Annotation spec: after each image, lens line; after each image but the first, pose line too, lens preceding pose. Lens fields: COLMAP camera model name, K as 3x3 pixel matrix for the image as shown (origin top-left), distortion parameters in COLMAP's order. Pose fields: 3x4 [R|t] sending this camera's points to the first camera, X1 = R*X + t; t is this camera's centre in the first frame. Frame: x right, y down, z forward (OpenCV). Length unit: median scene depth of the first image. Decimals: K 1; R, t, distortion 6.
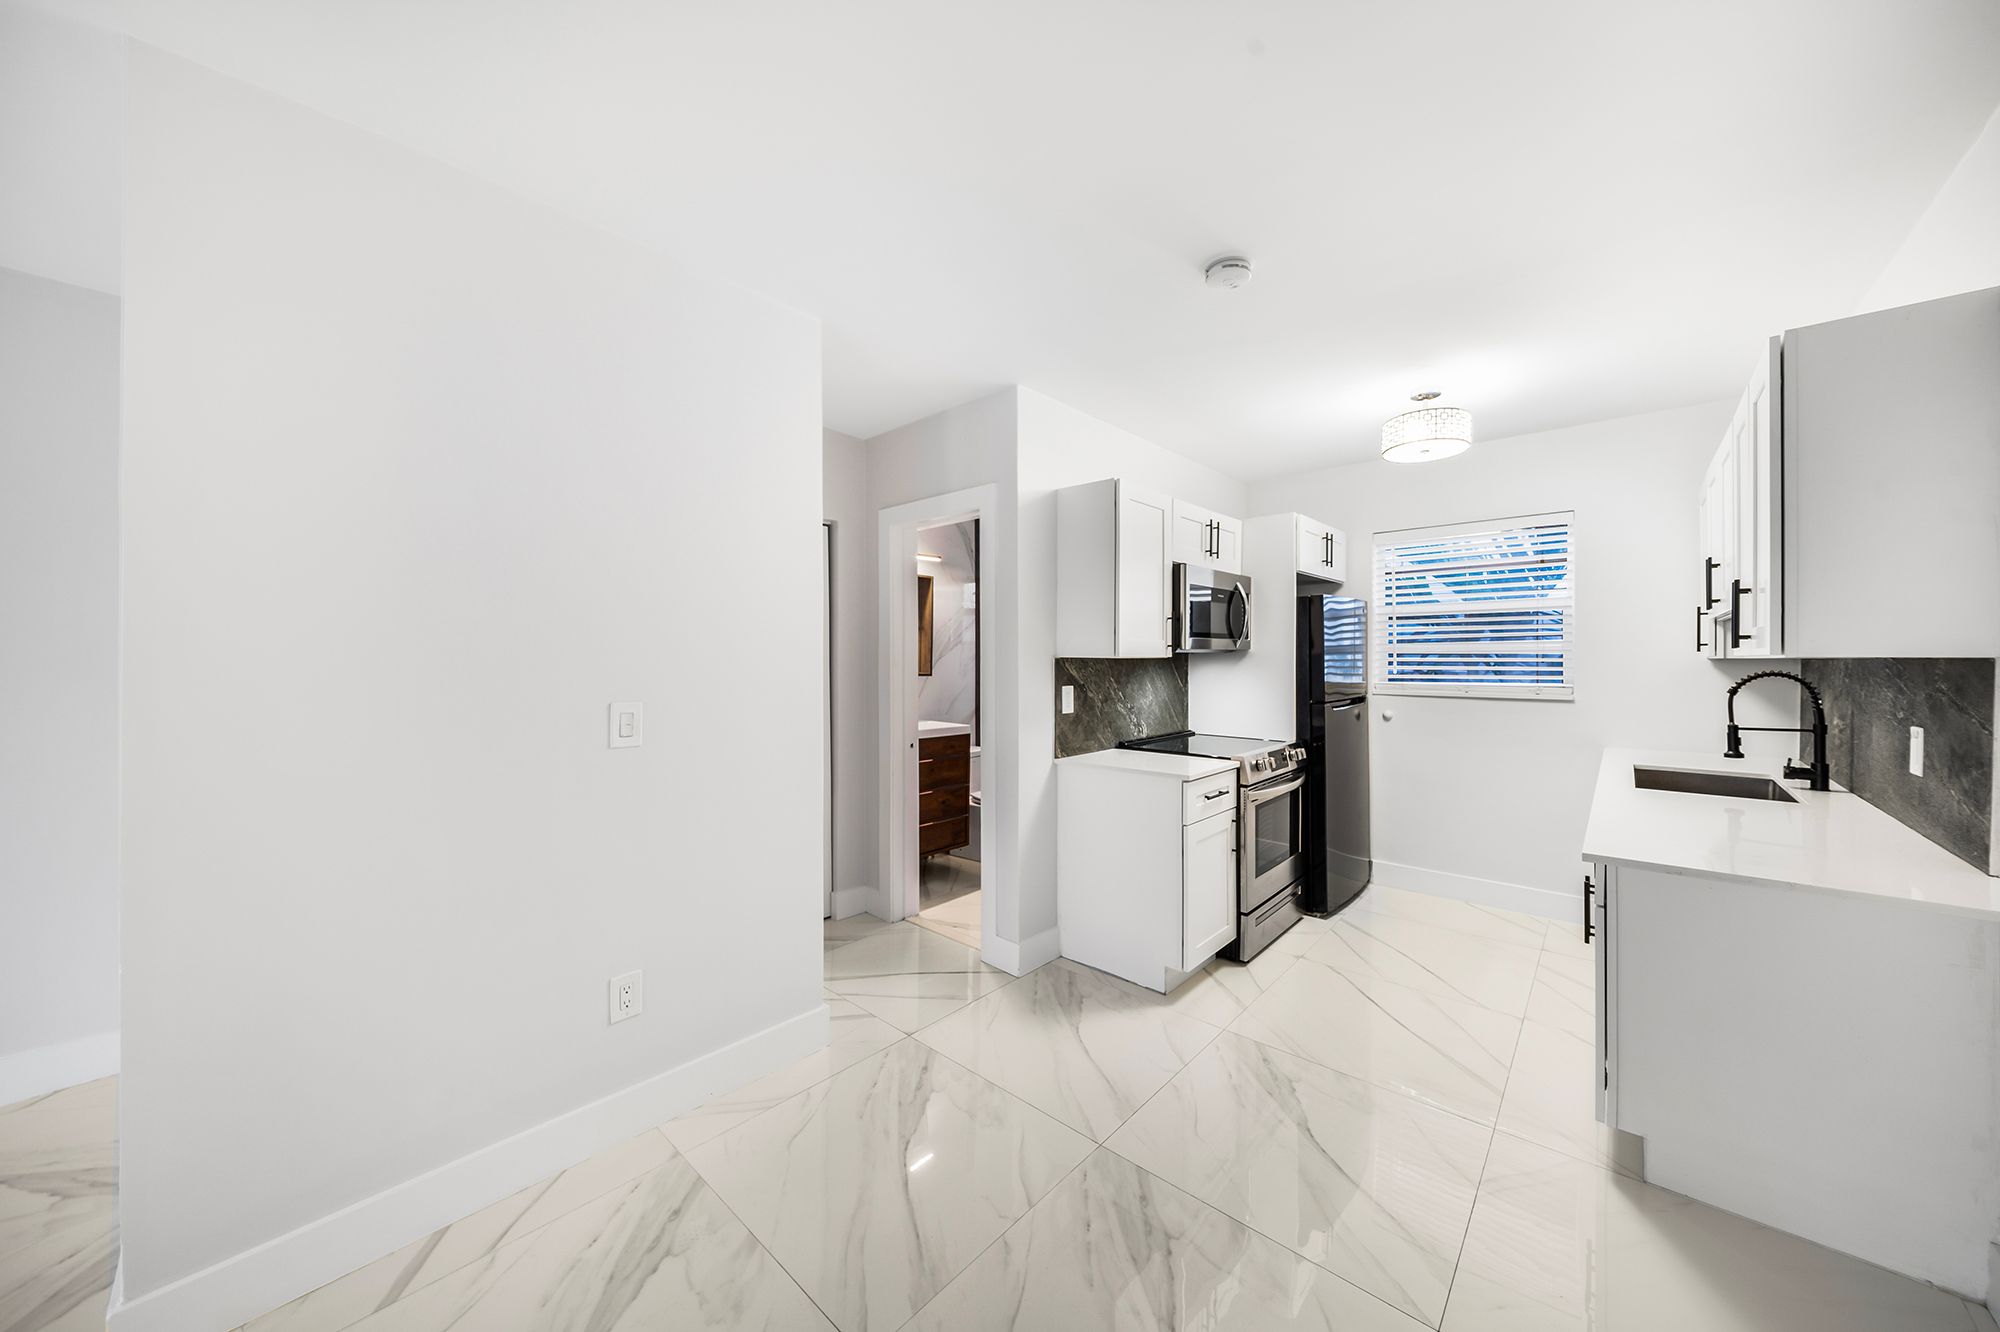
lens RADIAL K [[693.0, 0, 987.7], [0, 693.0, 658.2], [0, 0, 1]] dist [-0.002482, -0.001242]
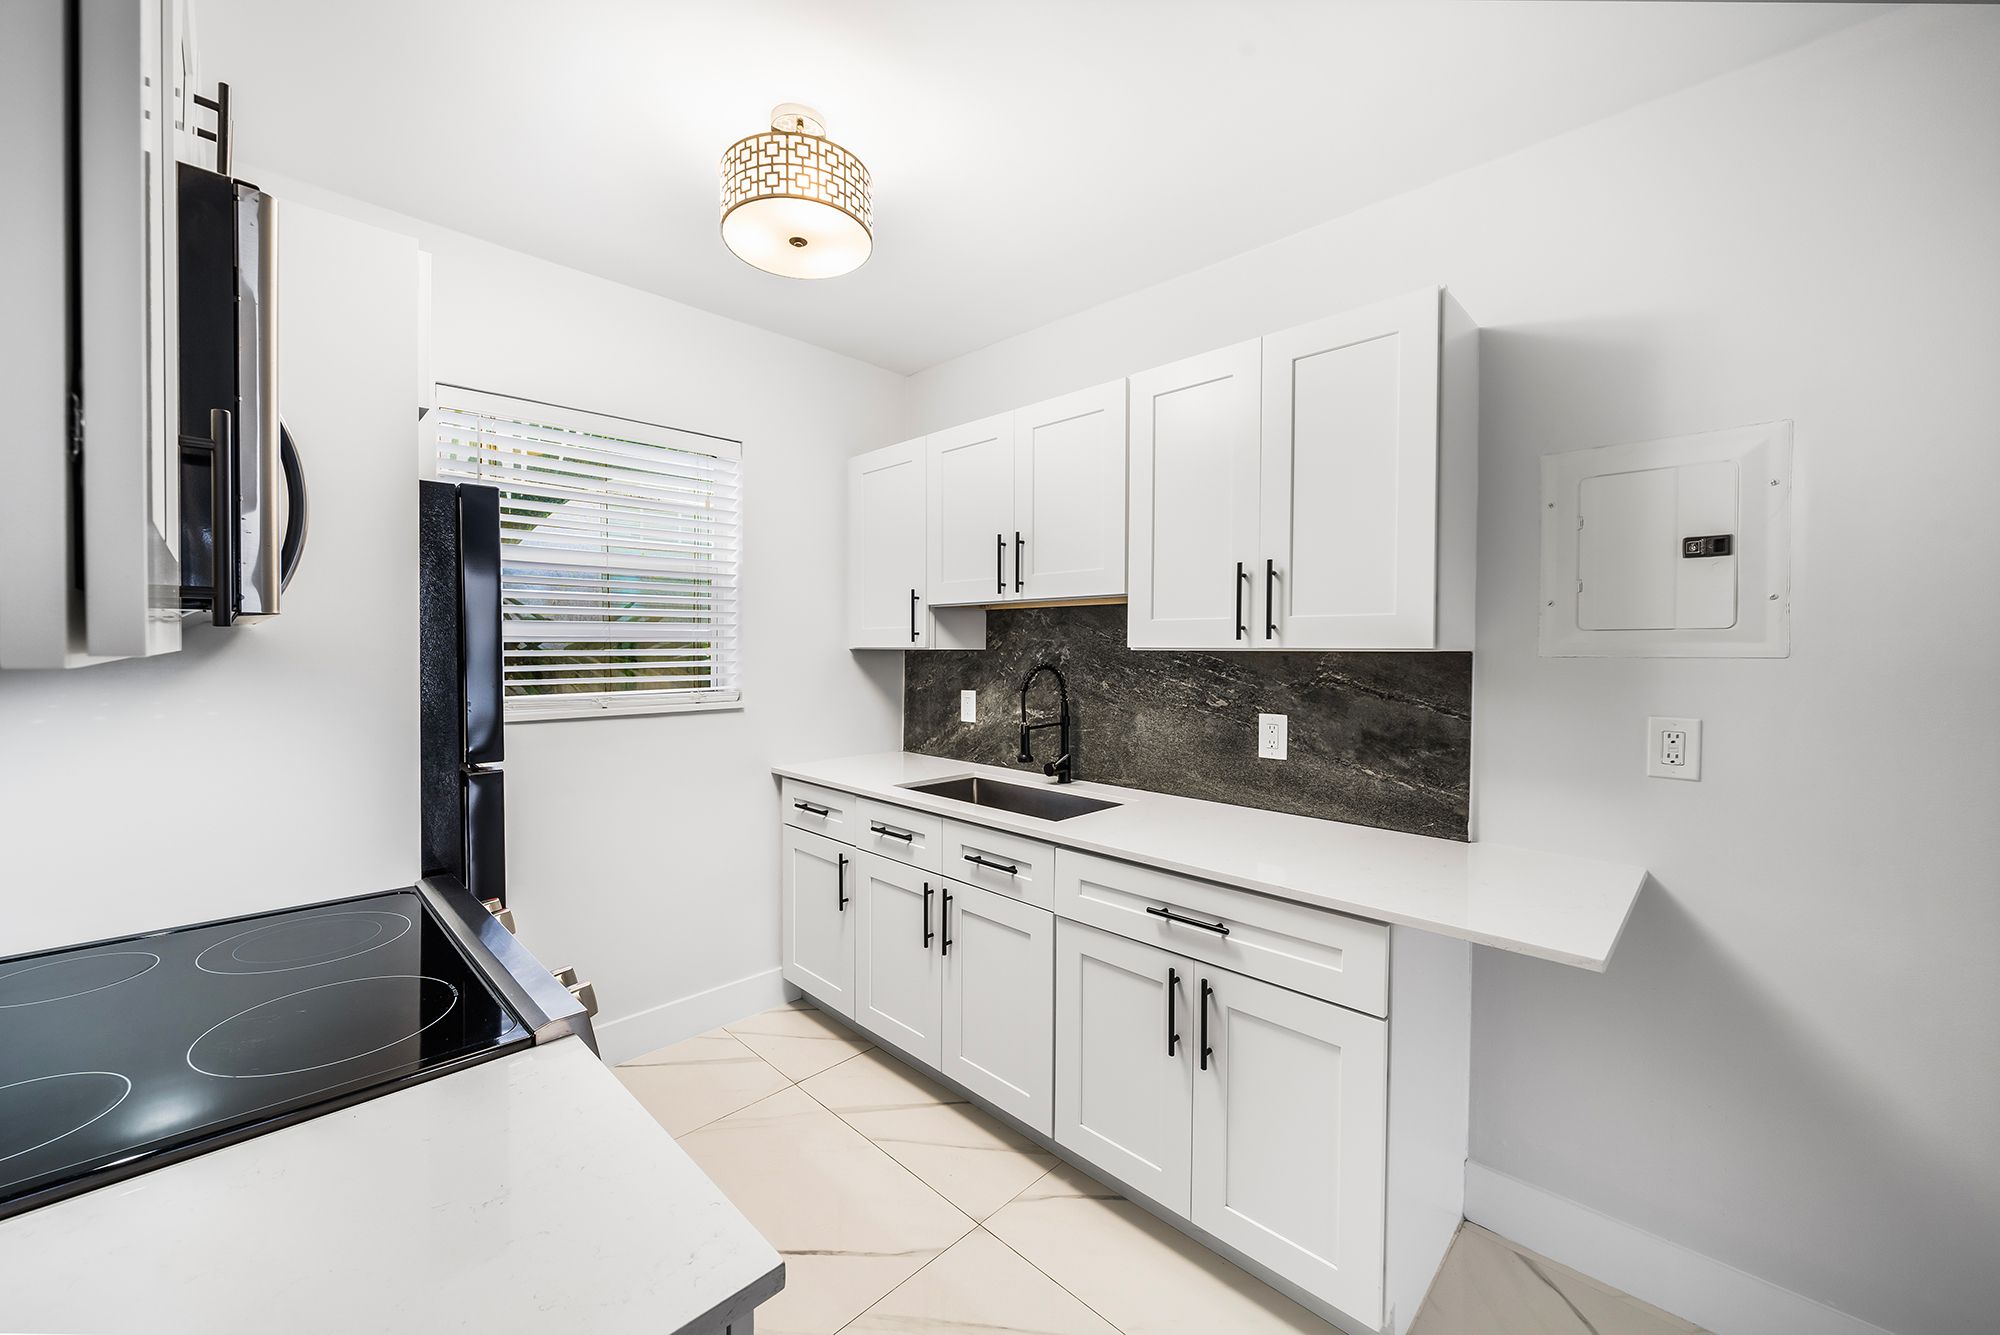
lens RADIAL K [[783.3, 0, 965.8], [0, 783.3, 661.7], [0, 0, 1]] dist [-0.002946, -0.000228]
pose [[0.048042, -0.020270, 0.998640, 0.054824], [-0.000824, 0.999793, 0.020333, -0.003821], [-0.998845, -0.001800, 0.048016, 0.750299]]
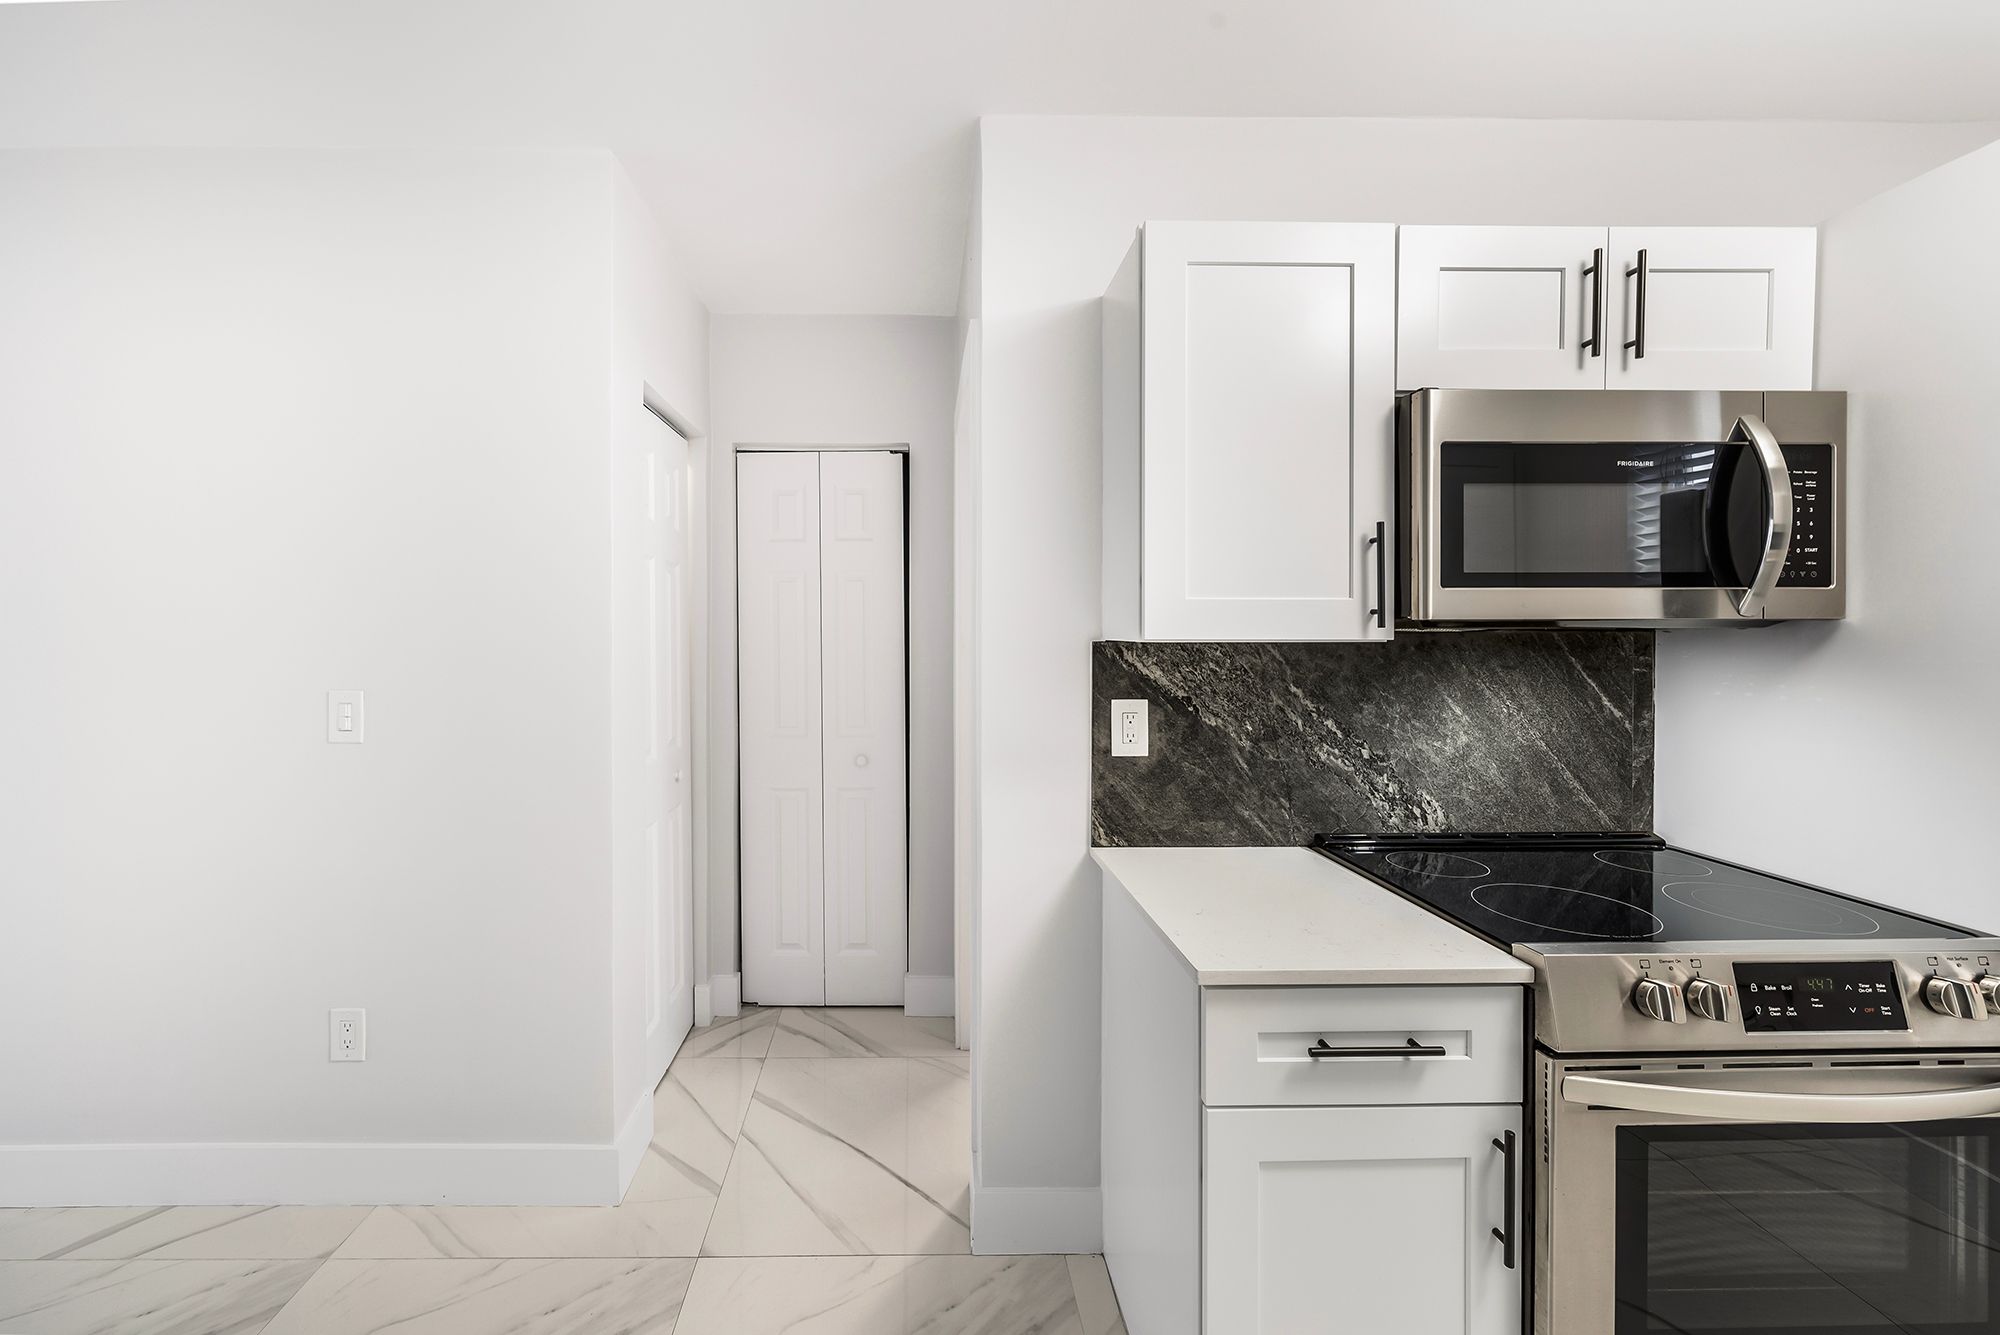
lens RADIAL K [[783.3, 0, 927.4], [0, 783.3, 639.2], [0, 0, 1]] dist [-0.002946, -0.000228]
pose [[0.689742, 0.001727, -0.724053, 0.386971], [-0.003704, 0.999992, -0.001143, -0.000643], [0.724045, 0.003471, 0.689744, 0.492433]]
